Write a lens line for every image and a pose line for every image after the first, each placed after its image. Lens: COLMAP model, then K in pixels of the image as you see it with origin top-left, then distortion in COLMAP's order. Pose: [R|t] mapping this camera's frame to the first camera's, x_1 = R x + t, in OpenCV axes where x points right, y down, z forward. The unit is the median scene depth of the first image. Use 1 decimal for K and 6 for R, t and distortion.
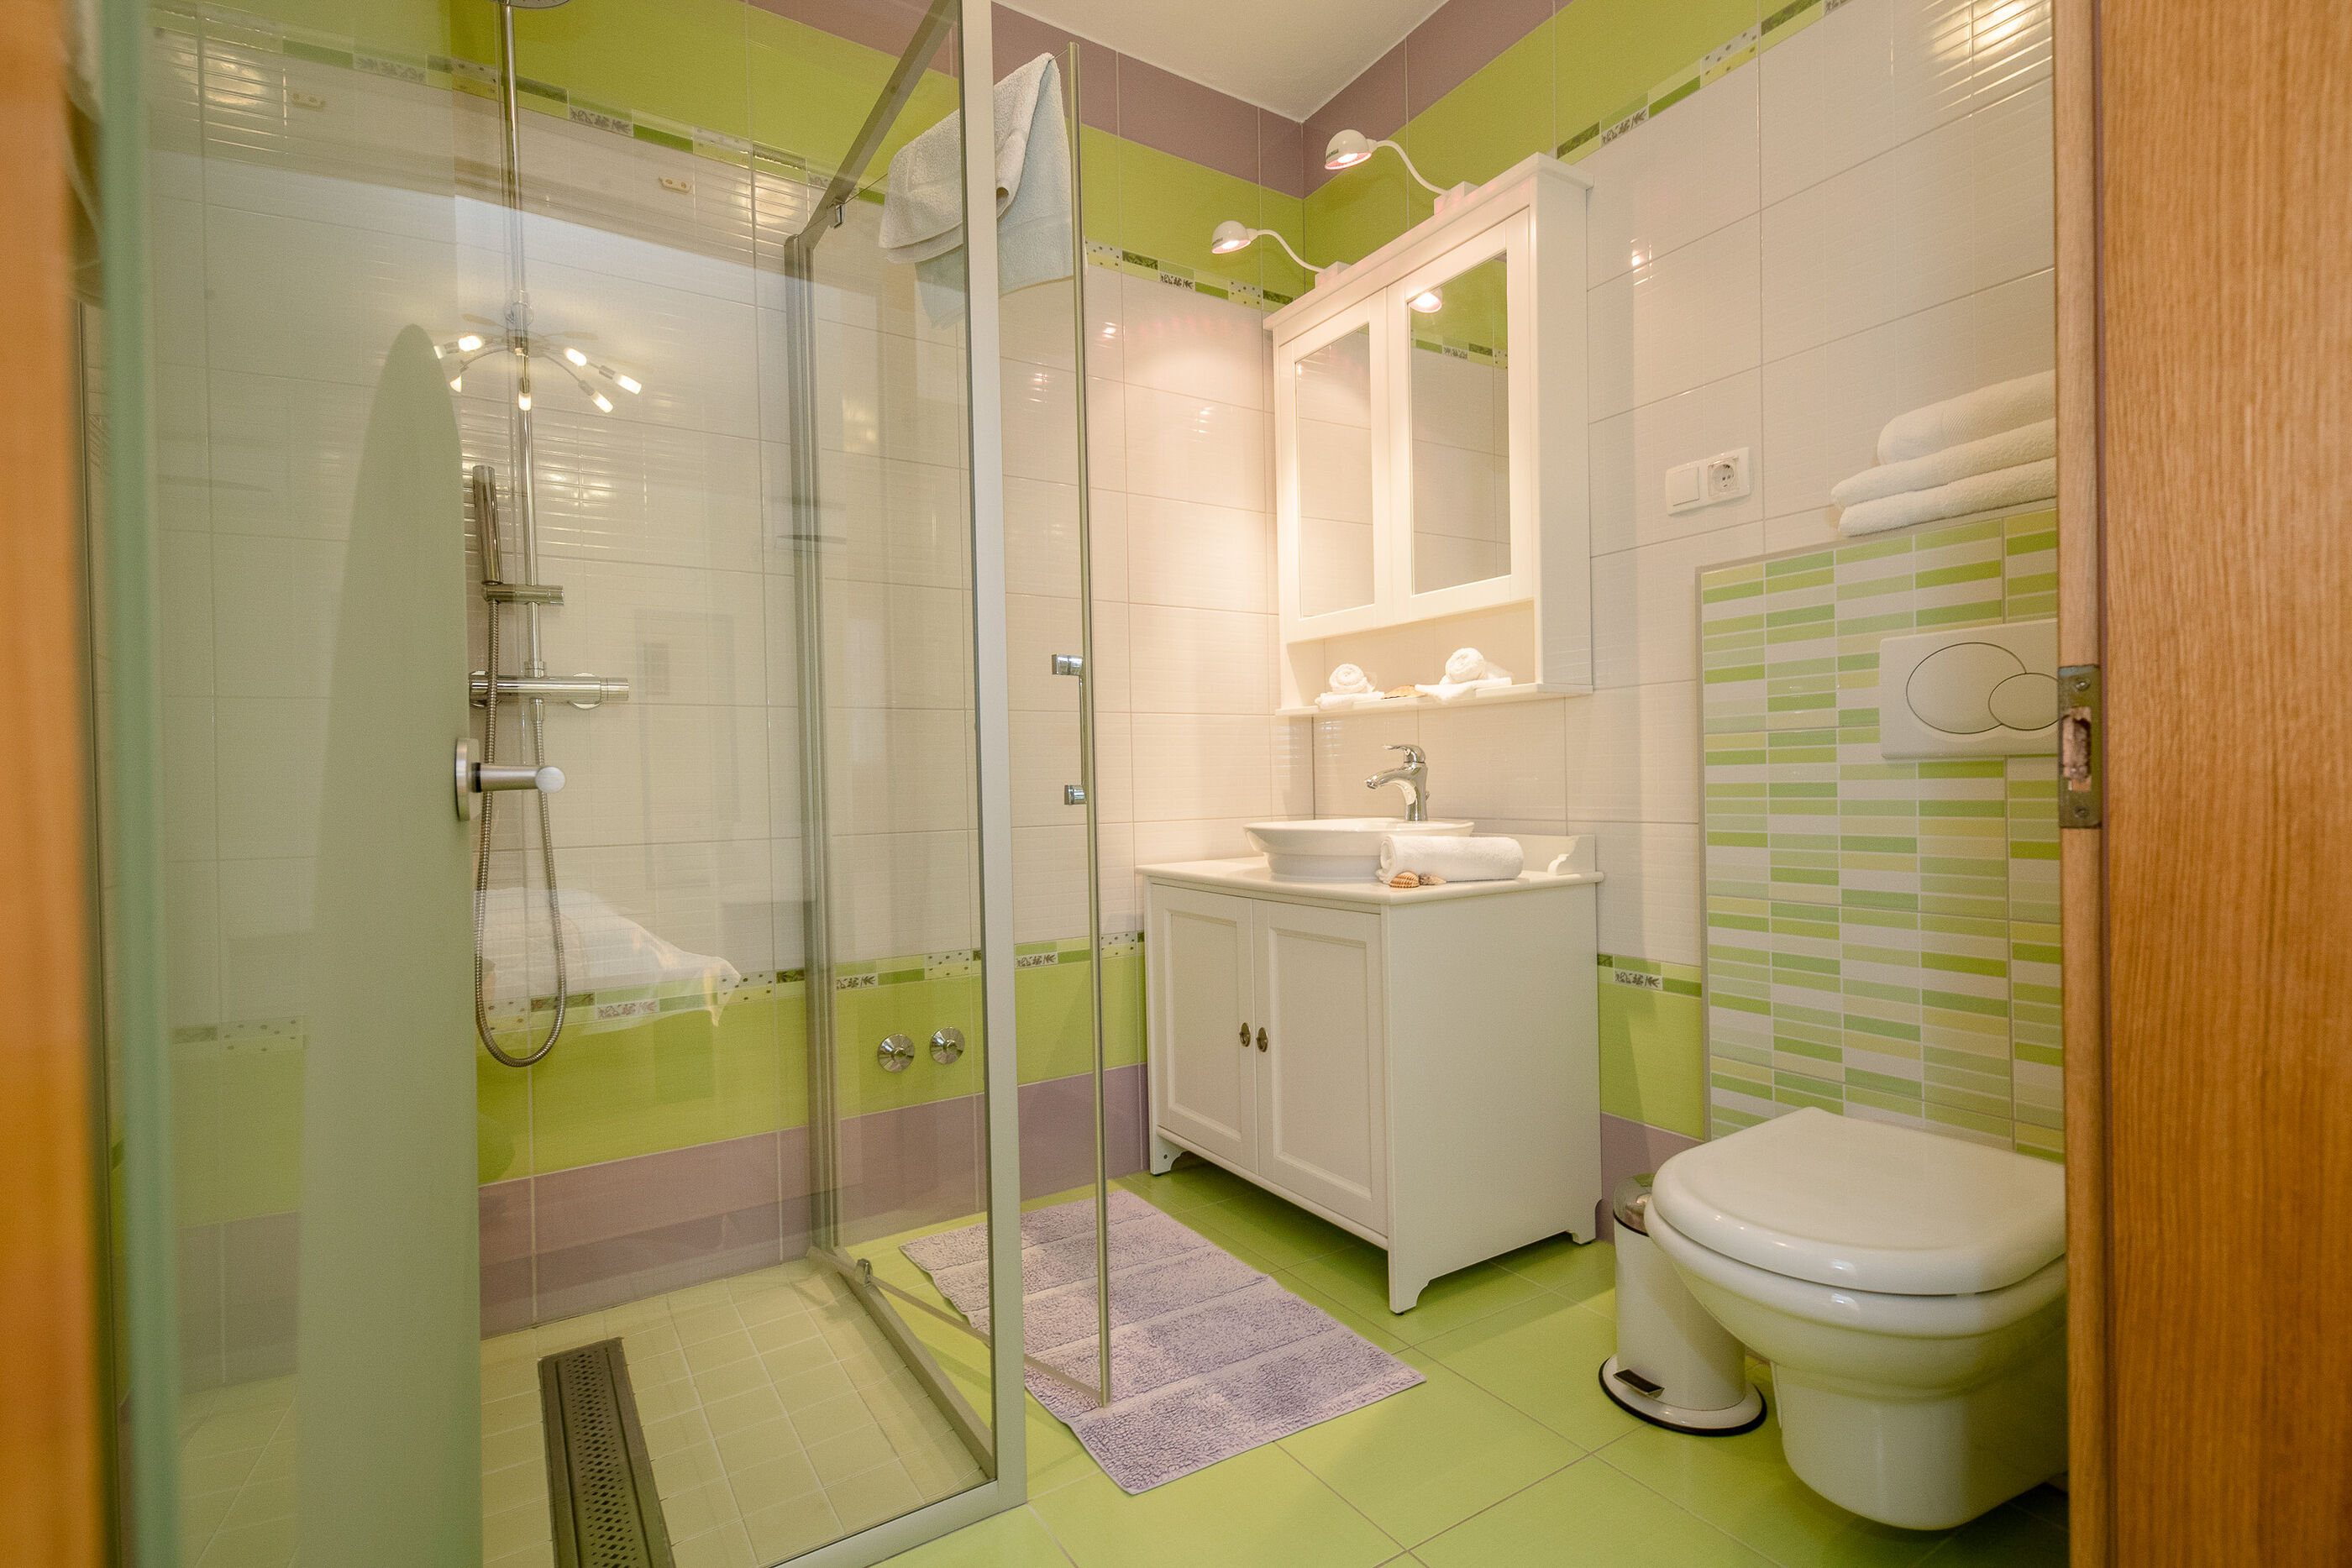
lens RADIAL K [[1151.2, 0, 1166.1], [0, 1151.2, 787.5], [0, 0, 1]] dist [0.017349, -0.000654]
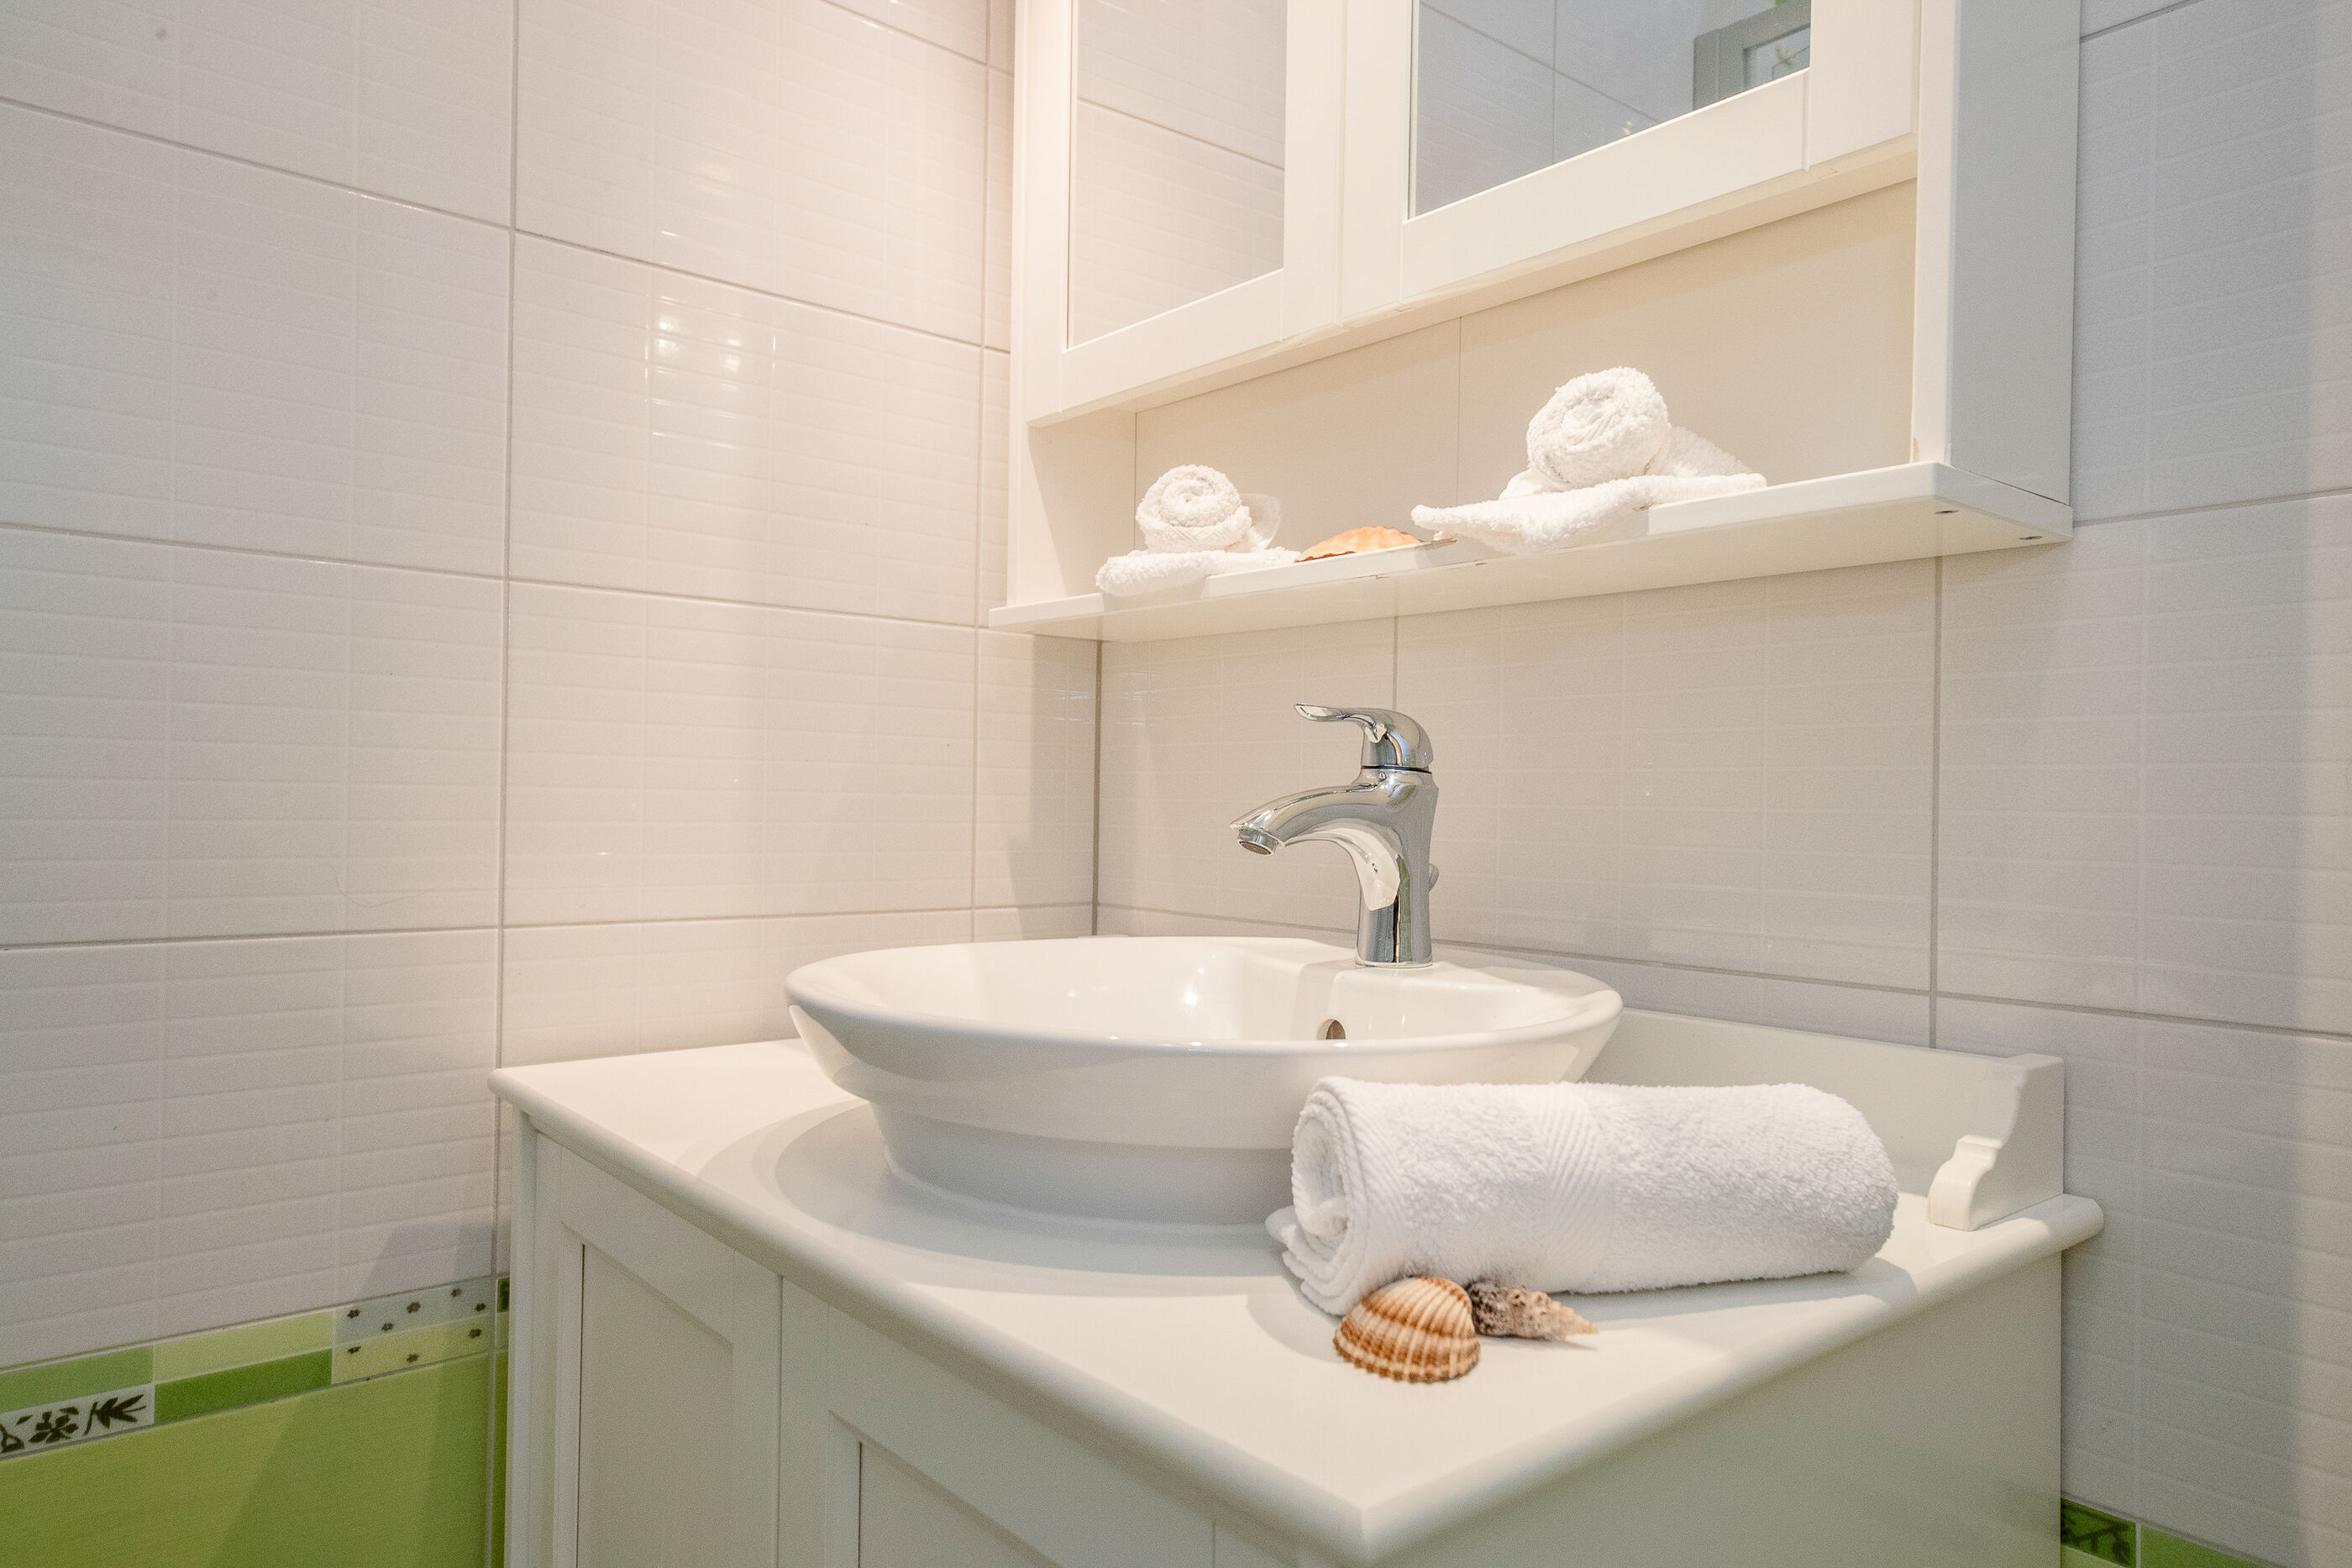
lens RADIAL K [[1595.0, 0, 1177.4], [0, 1595.0, 780.1], [0, 0, 1]] dist [-0.002297, 0.000215]
pose [[0.989688, 0.038491, 0.137975, 0.099922], [-0.035783, 0.999116, -0.022051, -0.007457], [-0.138702, 0.016886, 0.990190, 0.589221]]
